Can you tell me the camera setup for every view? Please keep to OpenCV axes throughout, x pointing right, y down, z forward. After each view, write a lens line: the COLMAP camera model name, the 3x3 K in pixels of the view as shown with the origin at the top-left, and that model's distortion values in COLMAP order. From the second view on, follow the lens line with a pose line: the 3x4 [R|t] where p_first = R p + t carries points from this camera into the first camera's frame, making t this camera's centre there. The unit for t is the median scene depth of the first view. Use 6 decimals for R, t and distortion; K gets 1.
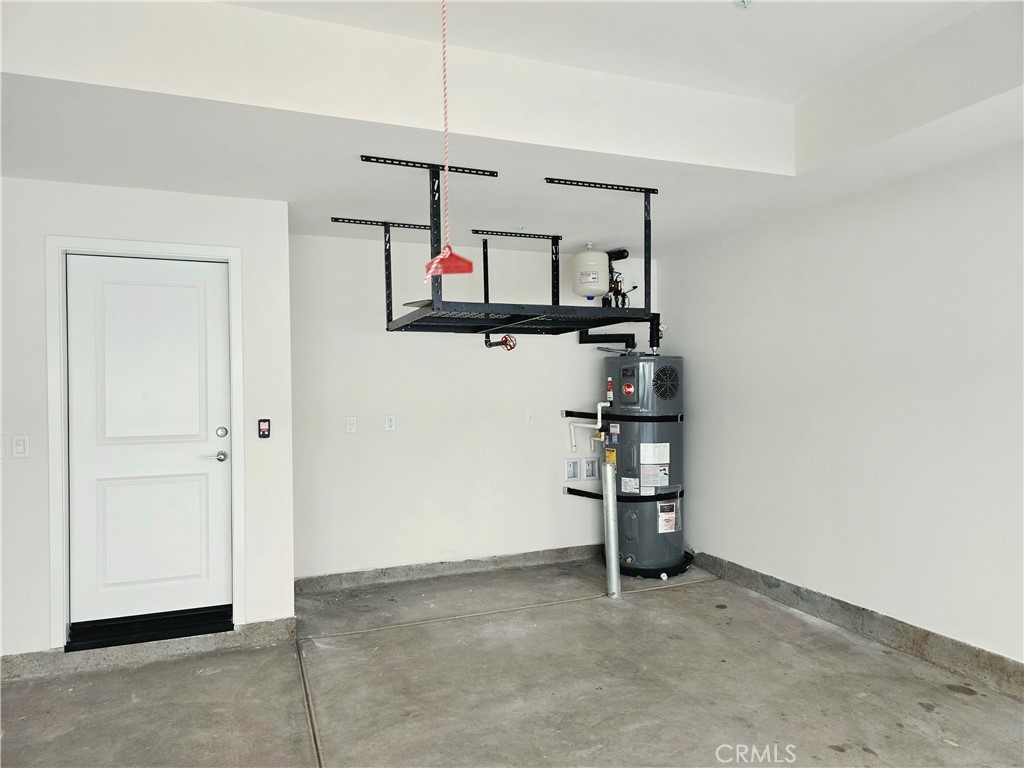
lens RADIAL K [[681.4, 0, 512.0], [0, 681.4, 384.0], [0, 0, 1]] dist [0.057203, -0.047540]
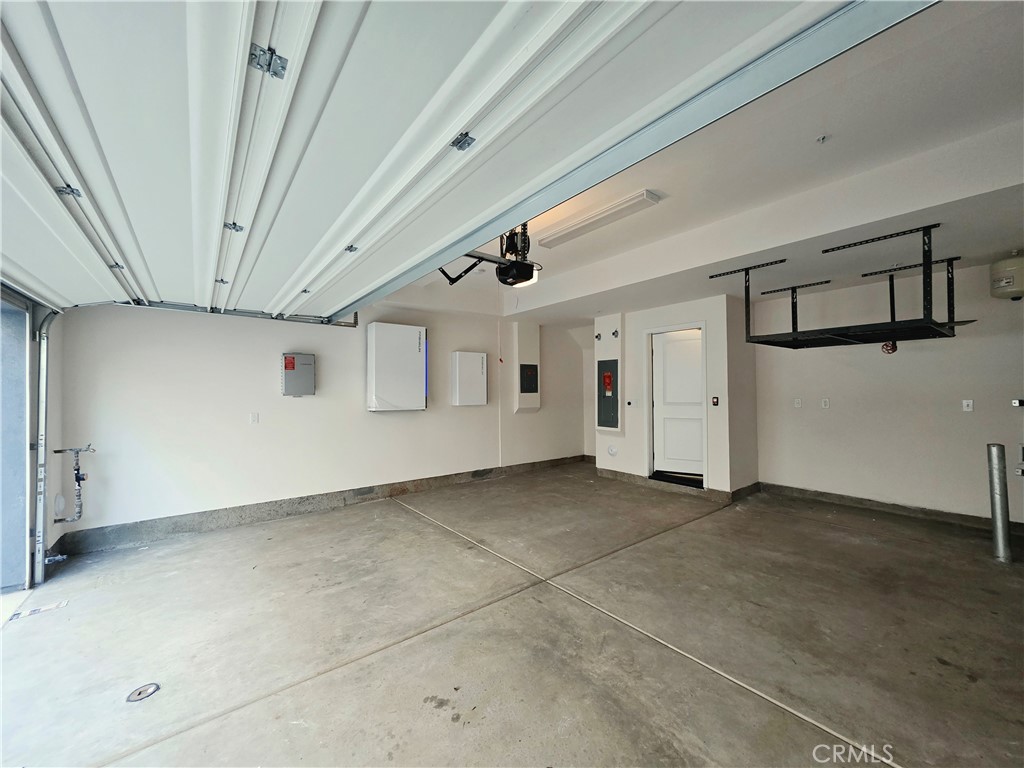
lens RADIAL K [[407.7, 0, 512.0], [0, 407.7, 384.0], [0, 0, 1]] dist [0.001049, 0.000198]
pose [[0.273766, -0.006867, -0.961772, 0.716056], [0.013006, 0.999910, -0.003437, 0.006015], [0.961708, -0.011568, 0.273830, 0.028139]]
